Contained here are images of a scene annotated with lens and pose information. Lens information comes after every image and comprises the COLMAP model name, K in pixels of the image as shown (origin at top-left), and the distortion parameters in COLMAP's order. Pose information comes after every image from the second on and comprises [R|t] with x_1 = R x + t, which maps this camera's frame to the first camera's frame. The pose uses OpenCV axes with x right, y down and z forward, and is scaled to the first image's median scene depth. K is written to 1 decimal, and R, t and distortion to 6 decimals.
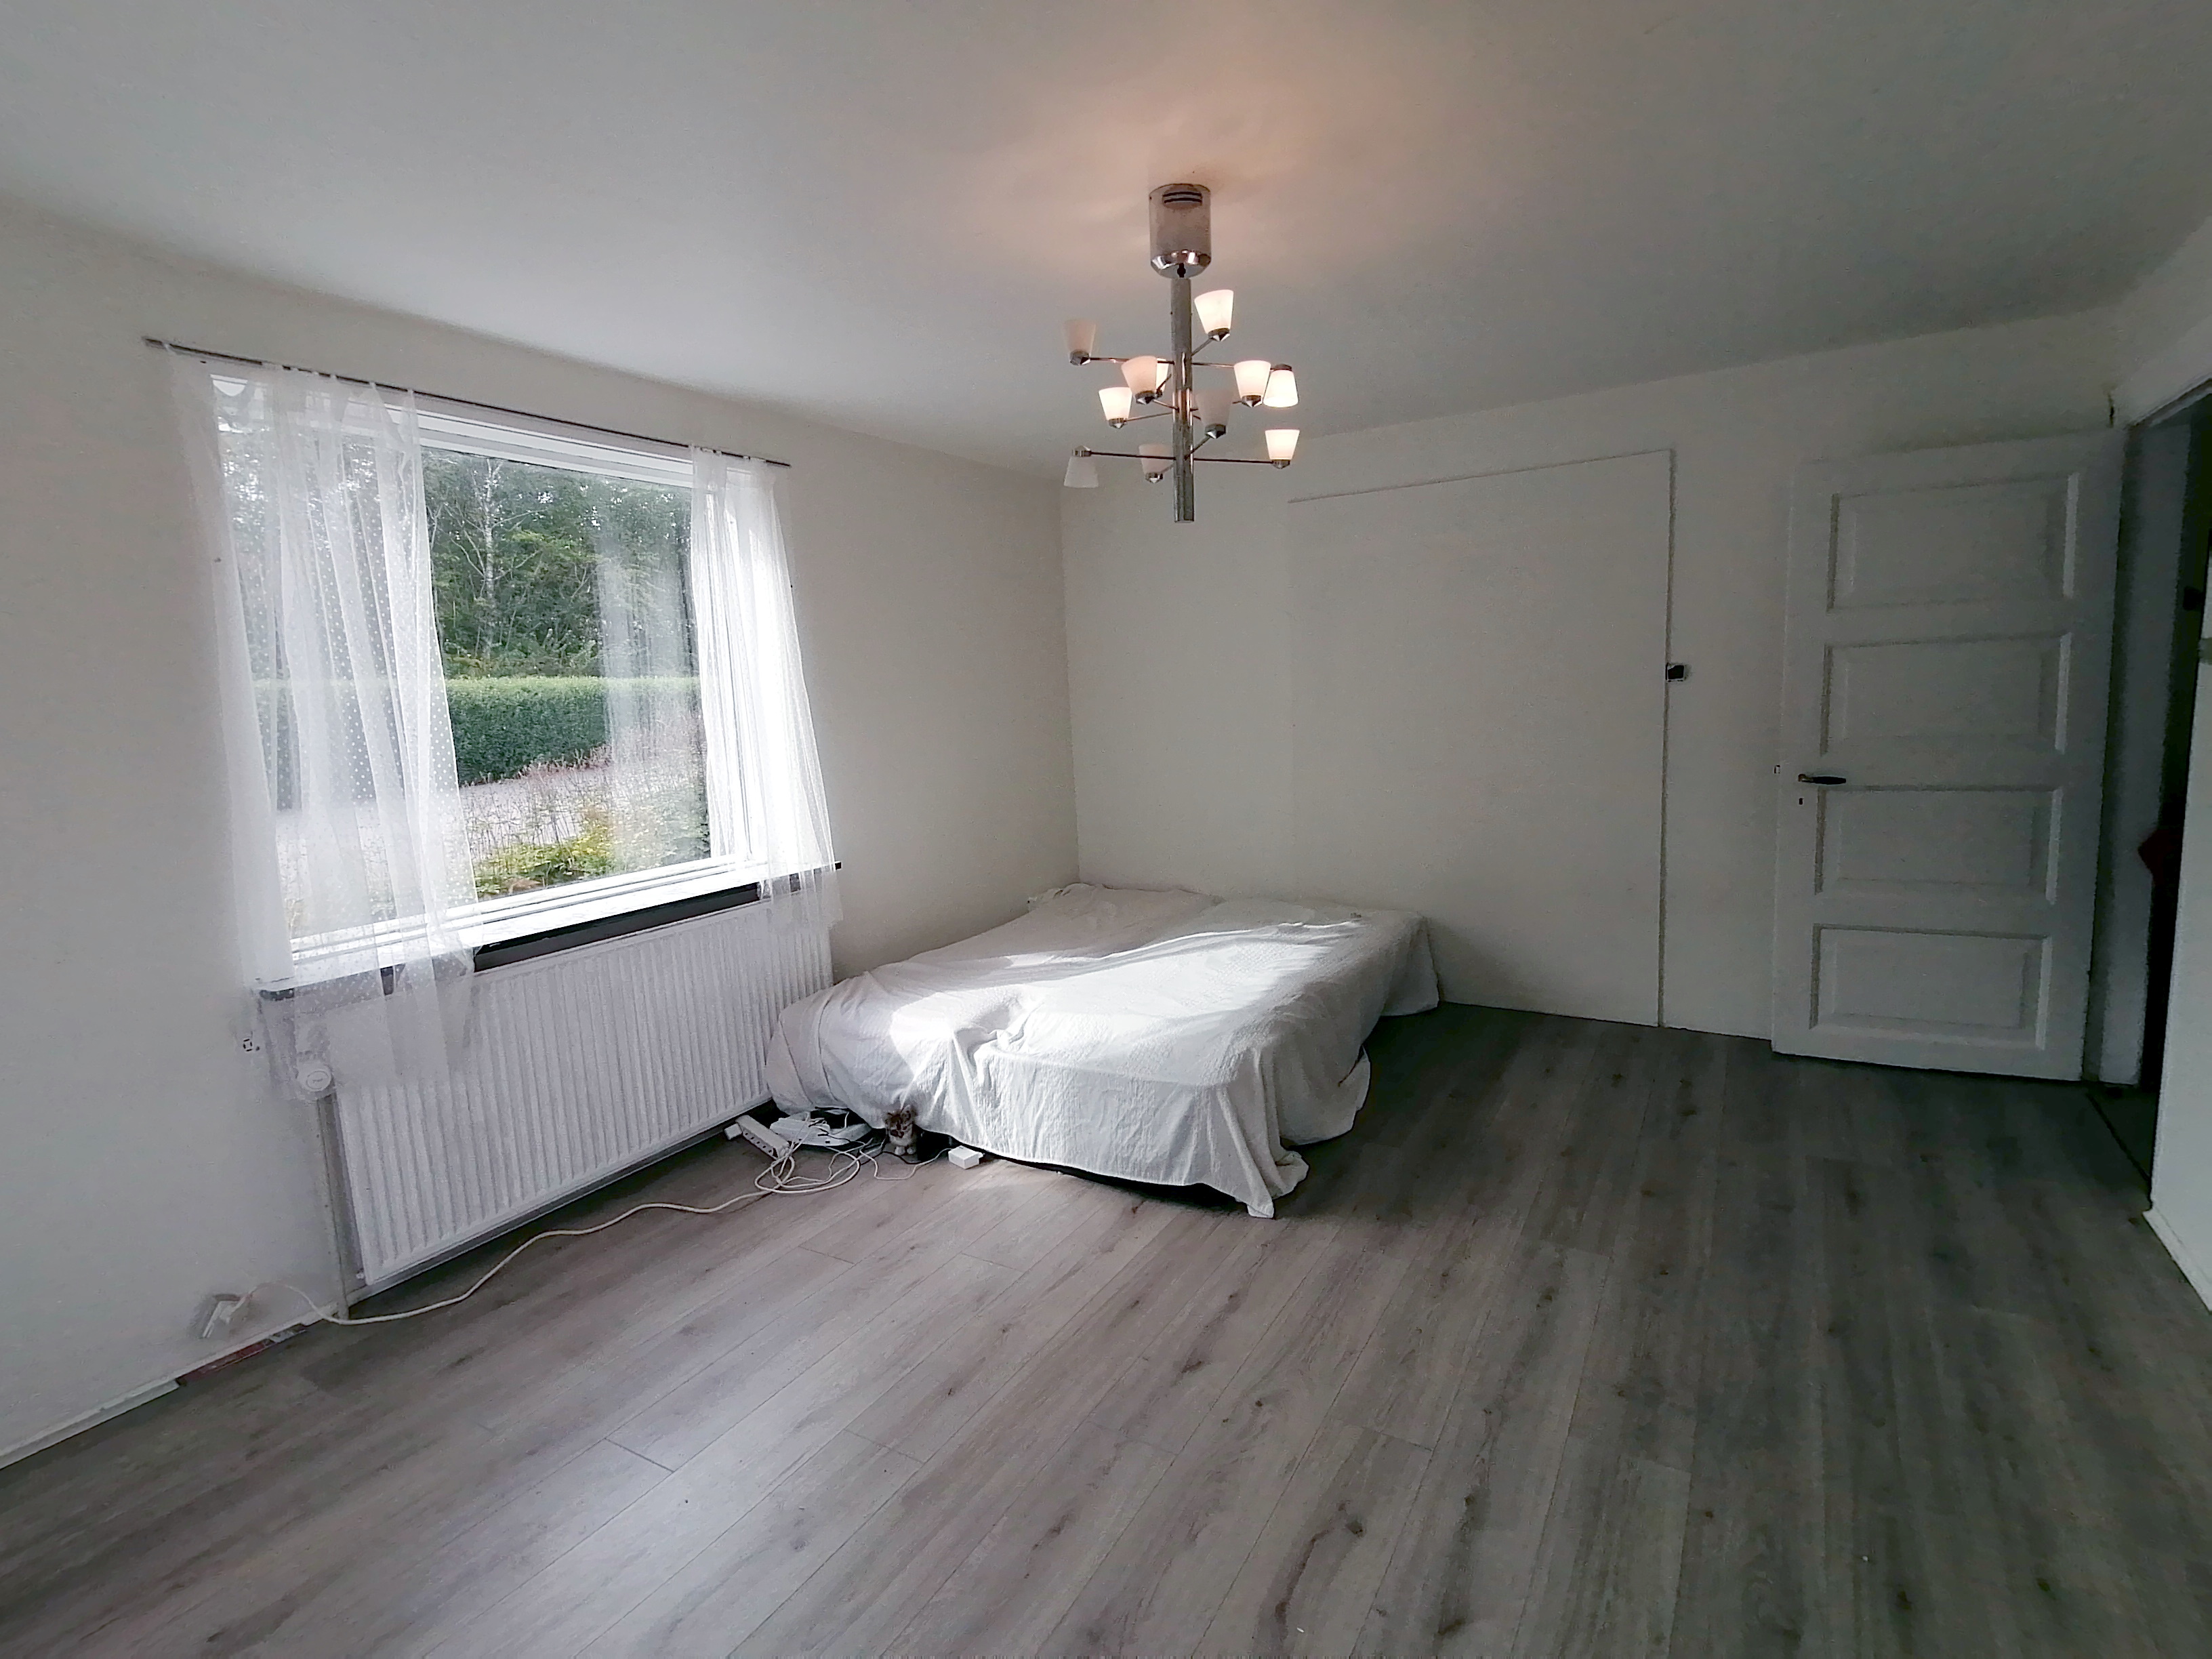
lens RADIAL K [[1106.3, 0, 1106.0], [0, 1106.3, 829.5], [0, 0, 1]] dist [0.004967, 0.000187]
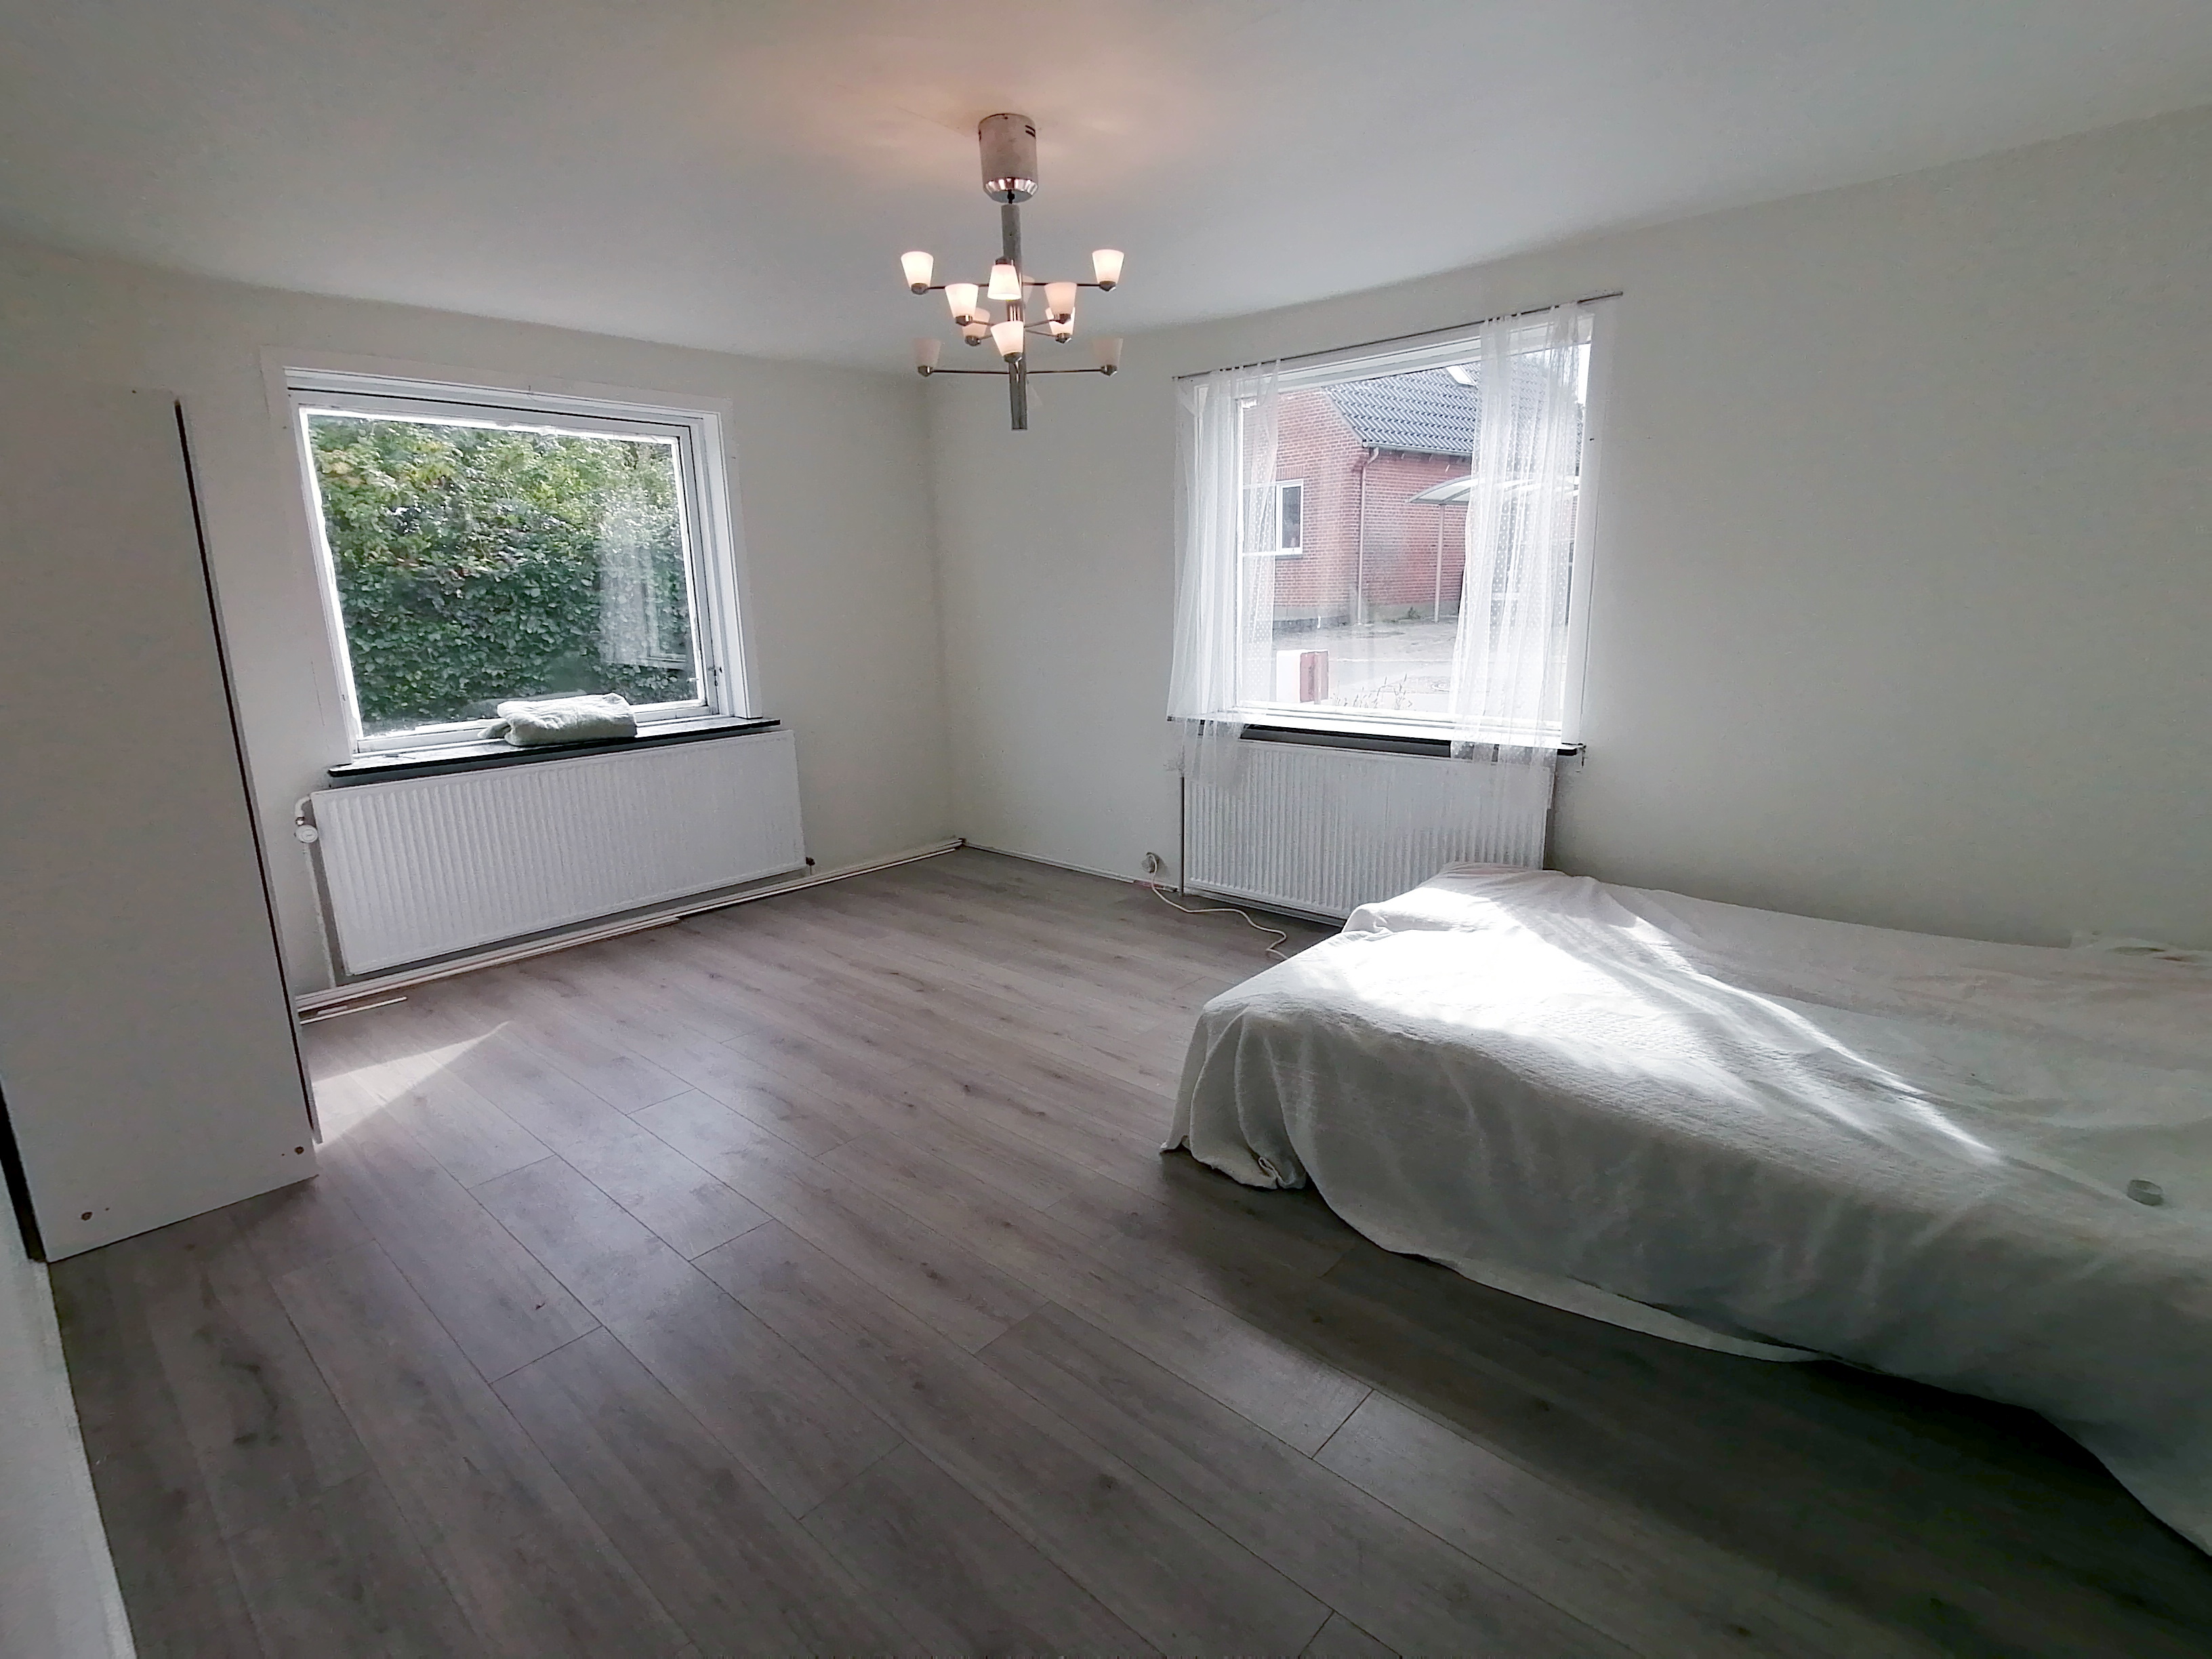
lens RADIAL K [[1103.6, 0, 1113.5], [0, 1103.6, 843.3], [0, 0, 1]] dist [-0.001479, -0.000298]
pose [[-0.219980, 0.269047, -0.937669, 1.003932], [-0.100101, 0.949914, 0.296045, -0.180540], [0.970355, 0.158986, -0.182030, 1.121075]]
